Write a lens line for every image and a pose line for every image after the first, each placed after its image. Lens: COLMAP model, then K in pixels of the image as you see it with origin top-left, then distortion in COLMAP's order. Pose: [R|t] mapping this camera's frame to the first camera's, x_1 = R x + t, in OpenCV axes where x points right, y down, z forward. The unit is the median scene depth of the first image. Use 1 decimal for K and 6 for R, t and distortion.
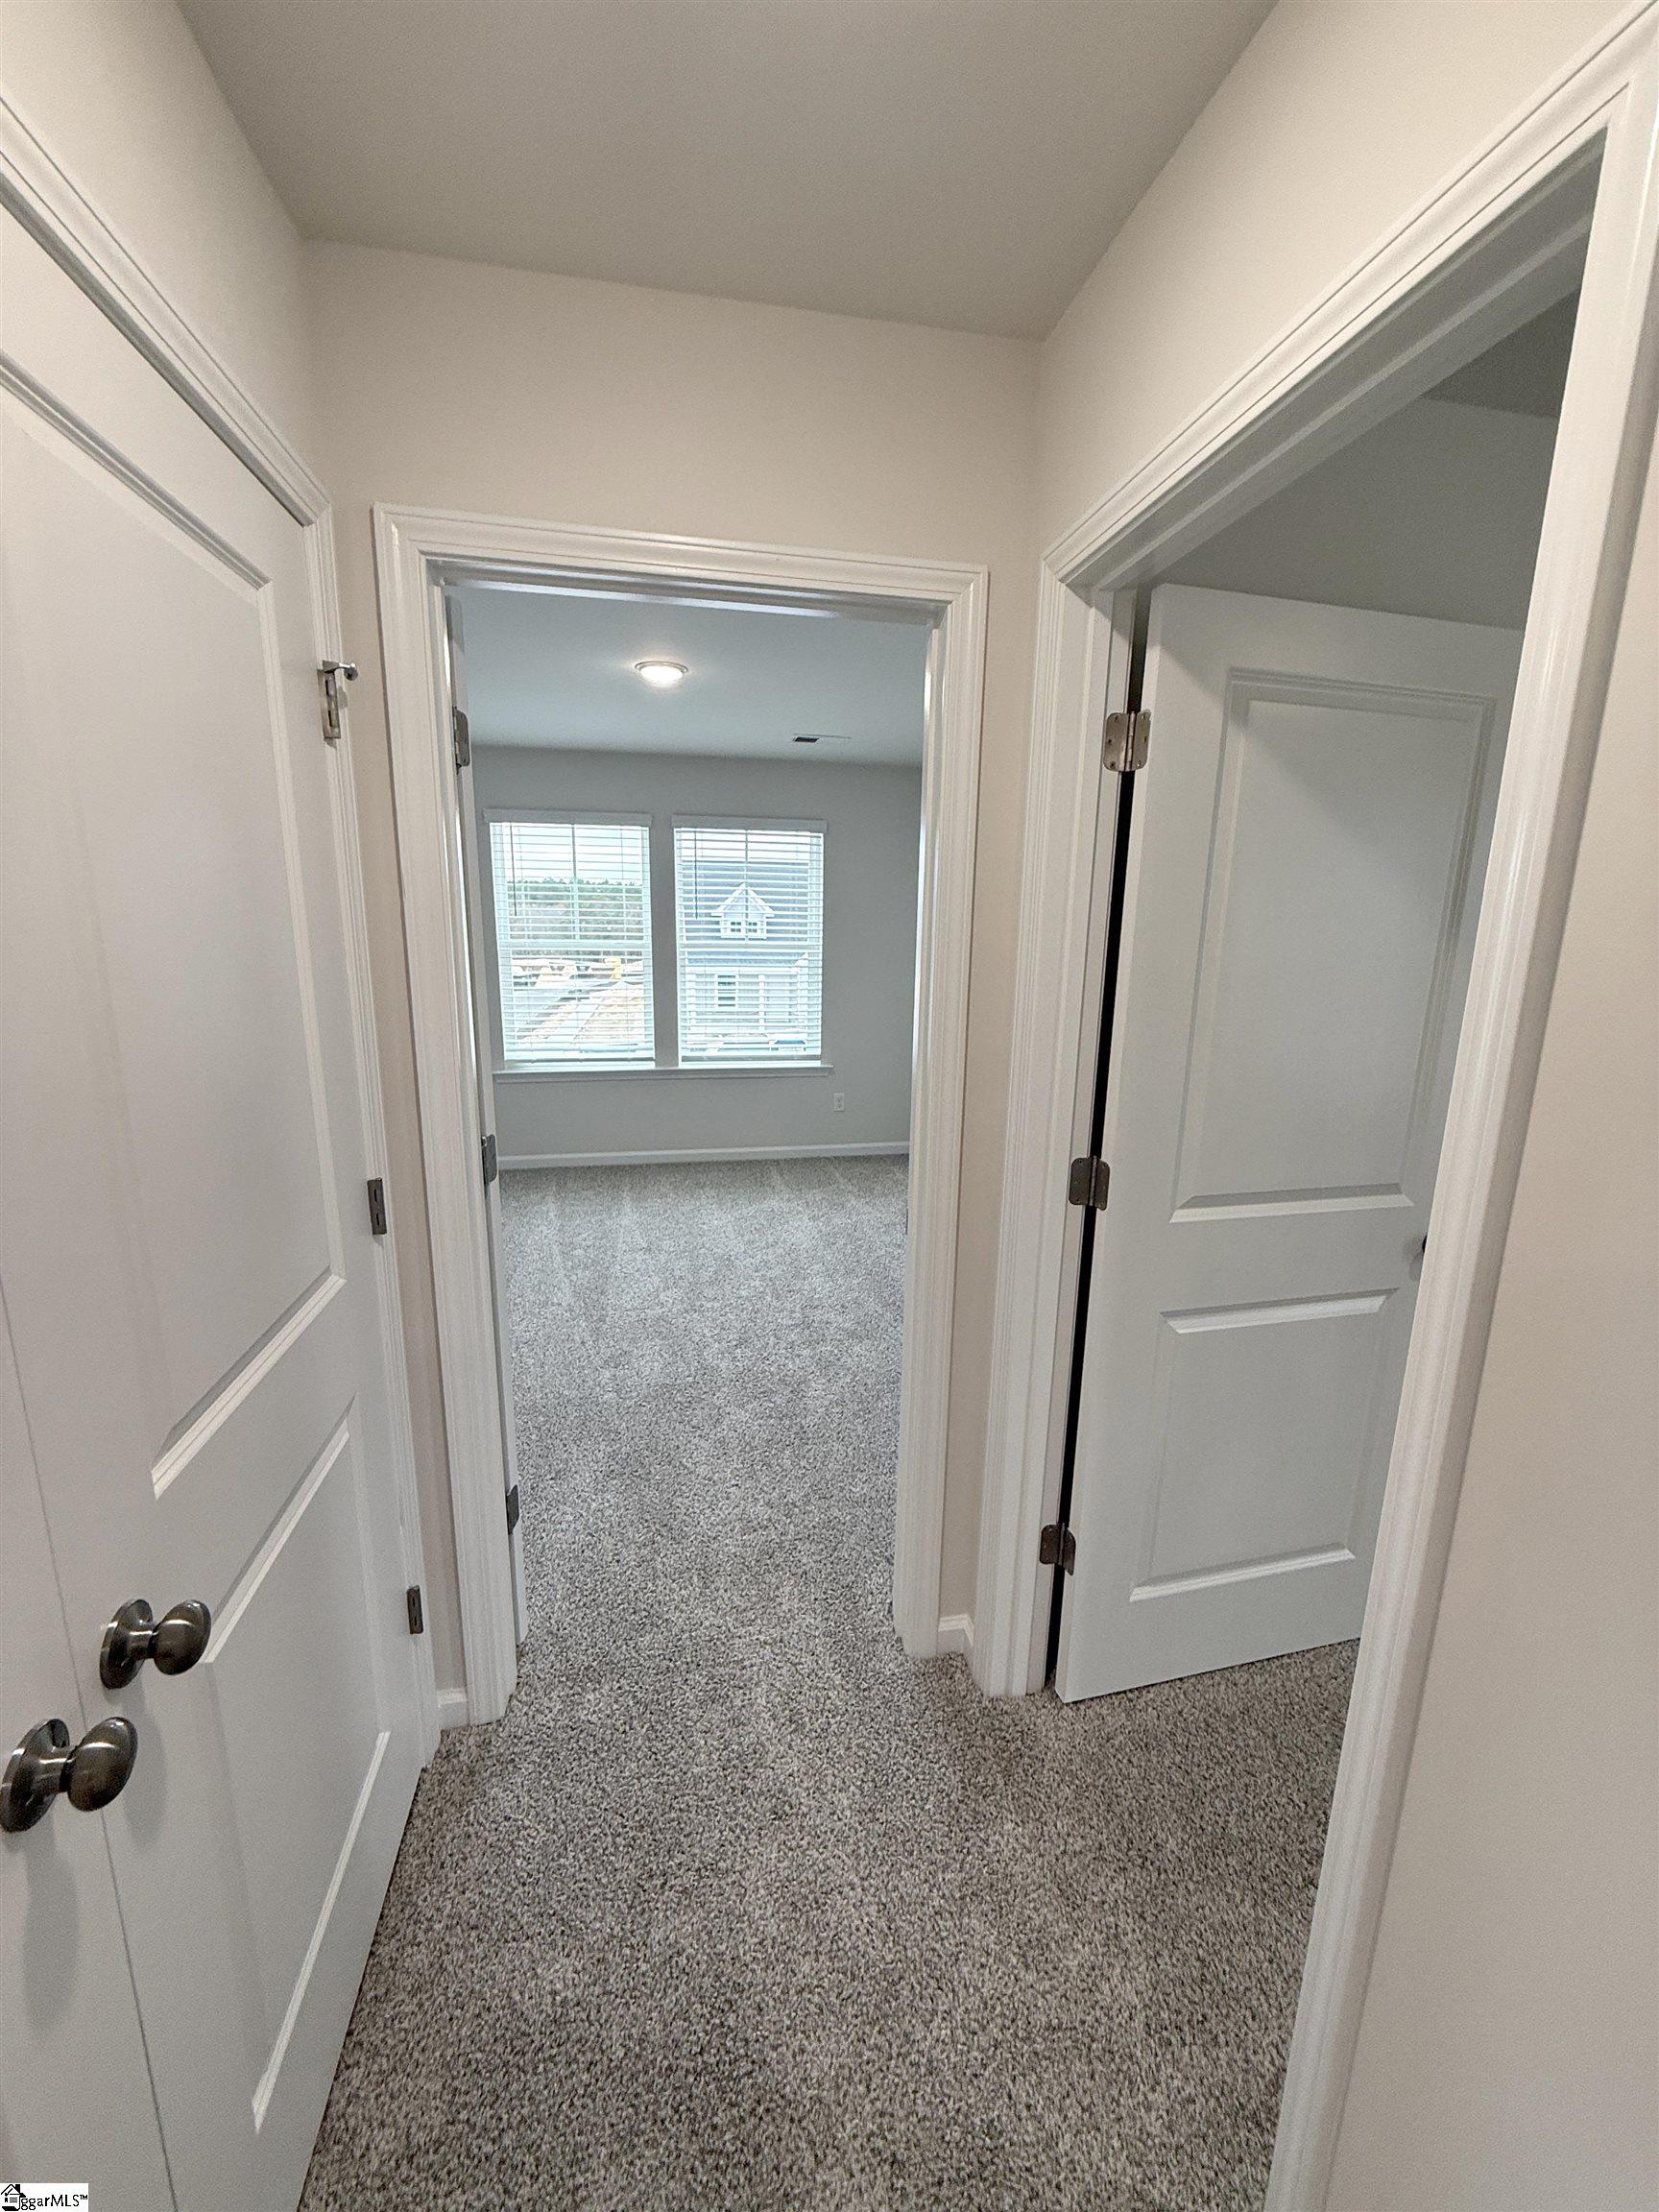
lens RADIAL K [[878.1, 0, 823.7], [0, 878.1, 1100.7], [0, 0, 1]] dist [-0.000383, 0.000301]
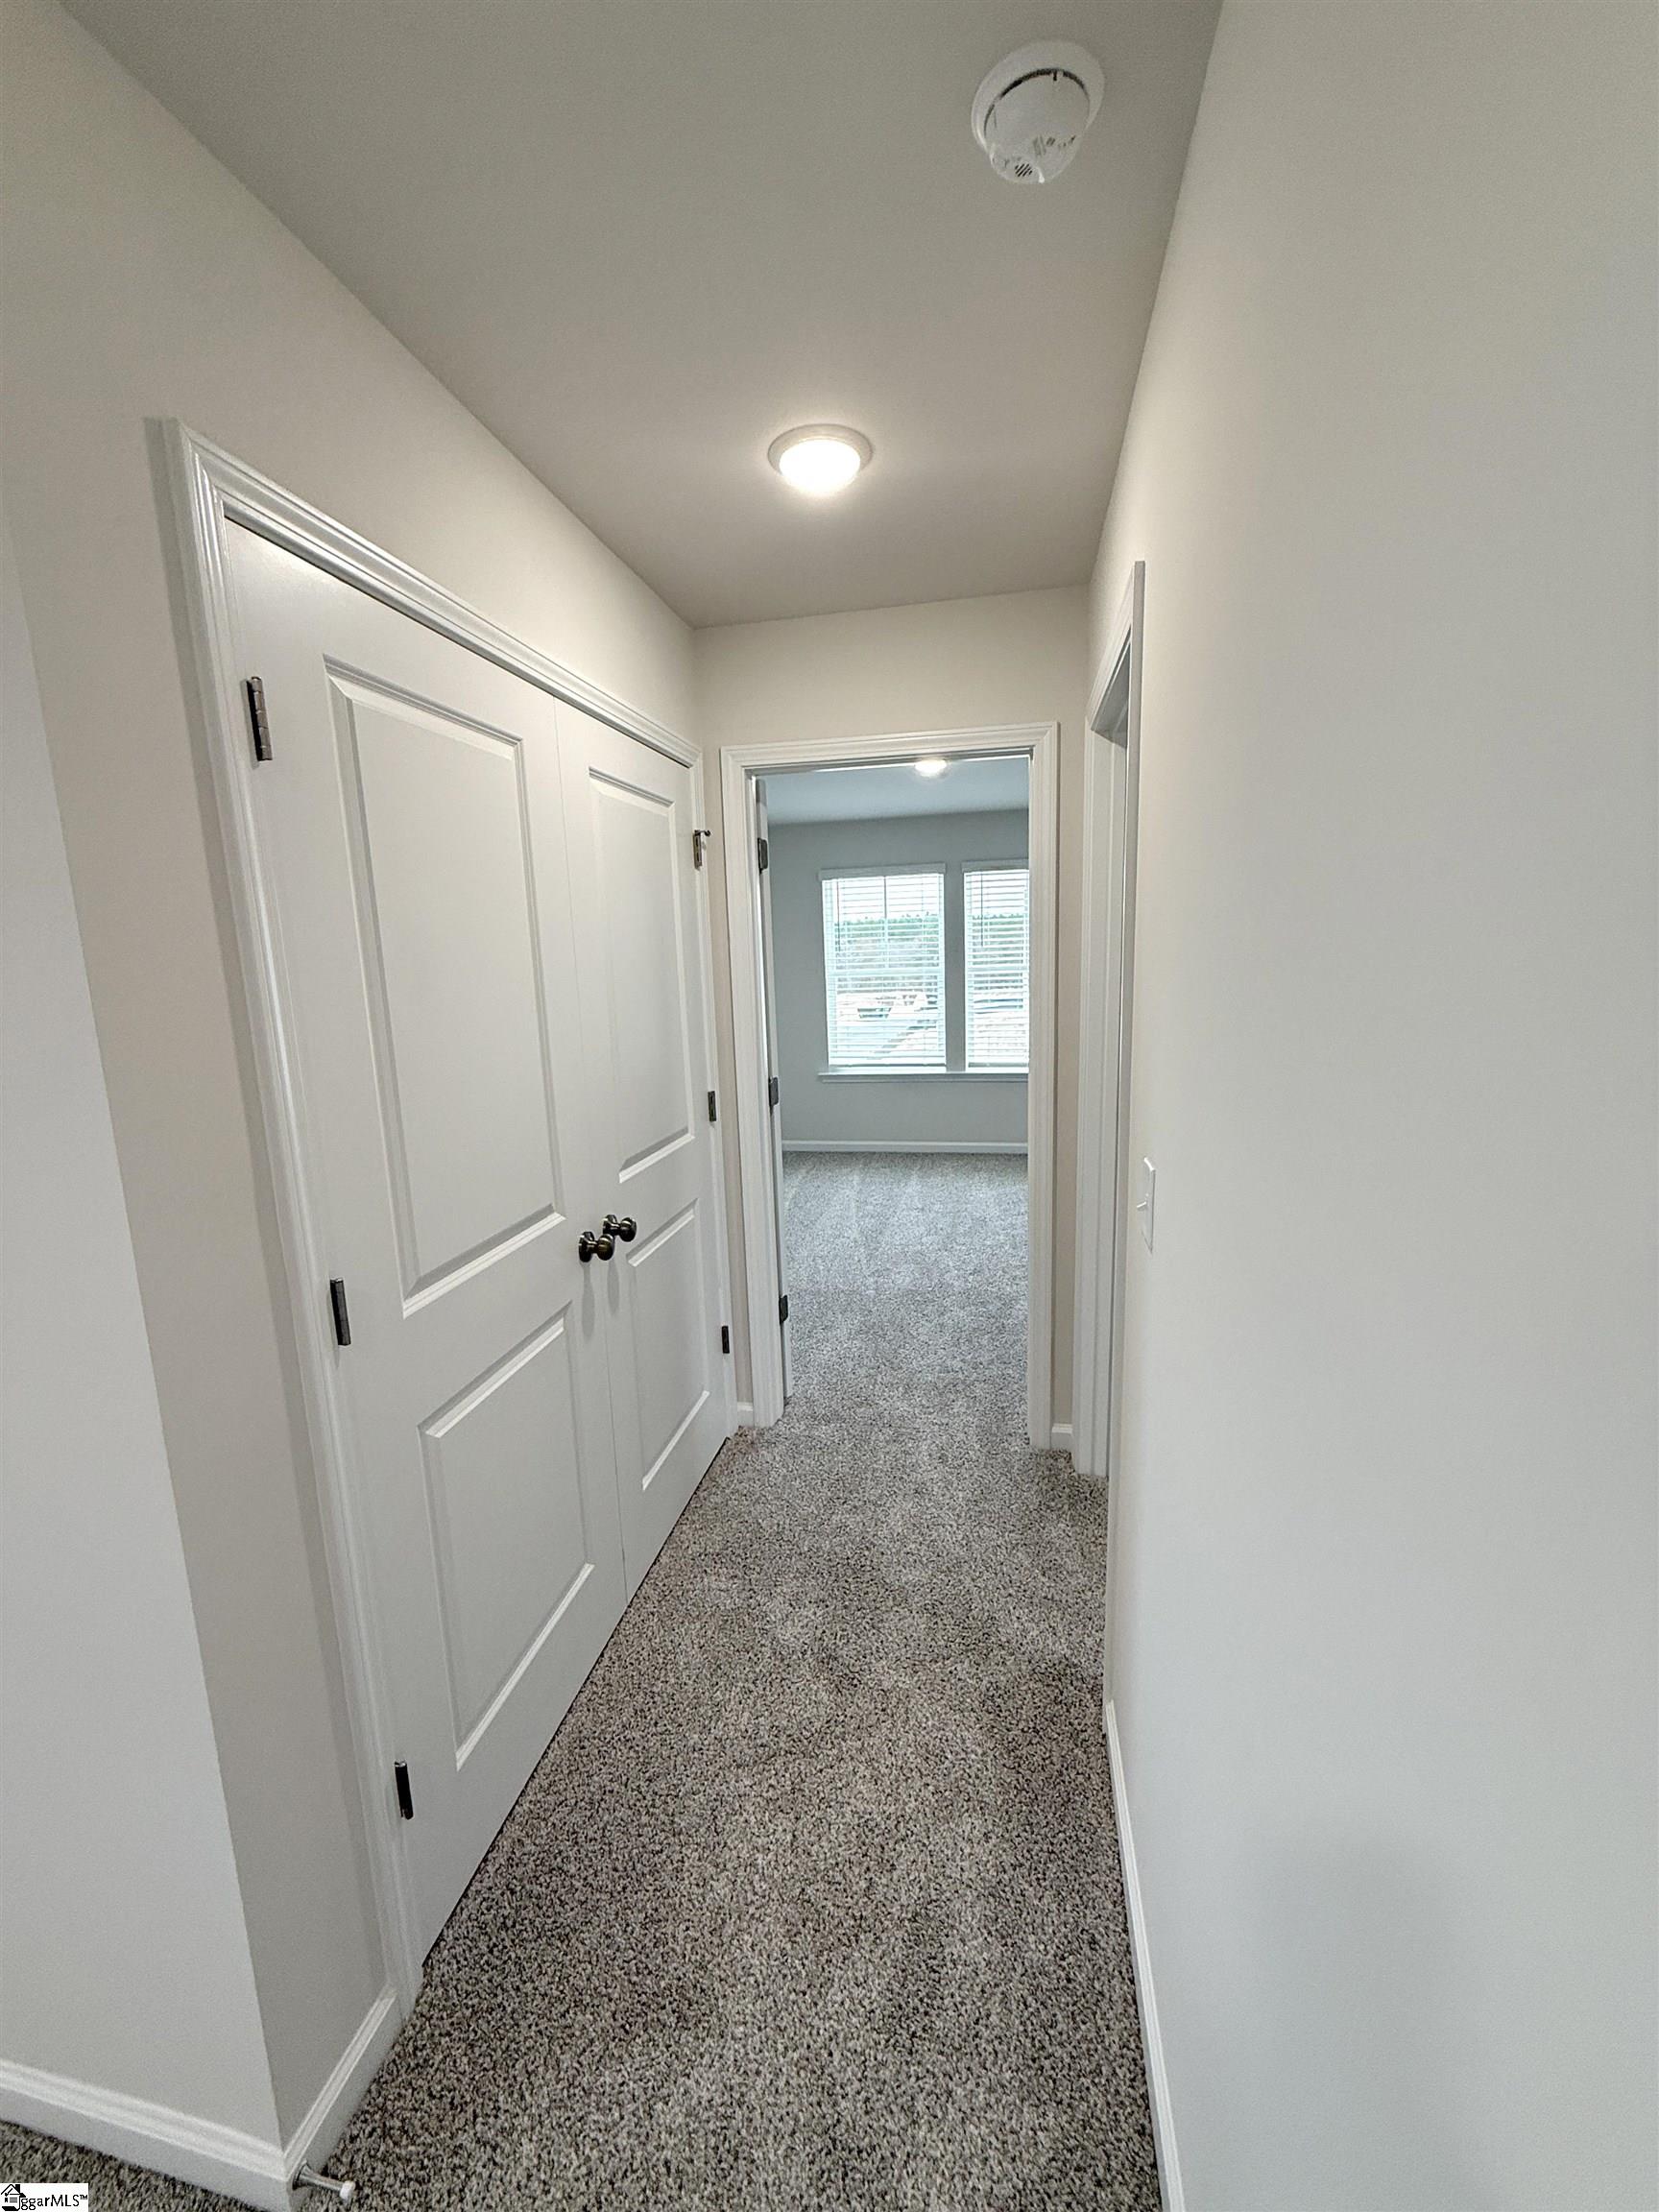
lens RADIAL K [[878.1, 0, 823.7], [0, 878.1, 1100.7], [0, 0, 1]] dist [-0.000383, 0.000301]
pose [[0.923975, 0.018452, -0.382007, 0.237506], [-0.031089, 0.999154, -0.026936, 0.083133], [0.381187, 0.036764, 0.923767, -0.357780]]
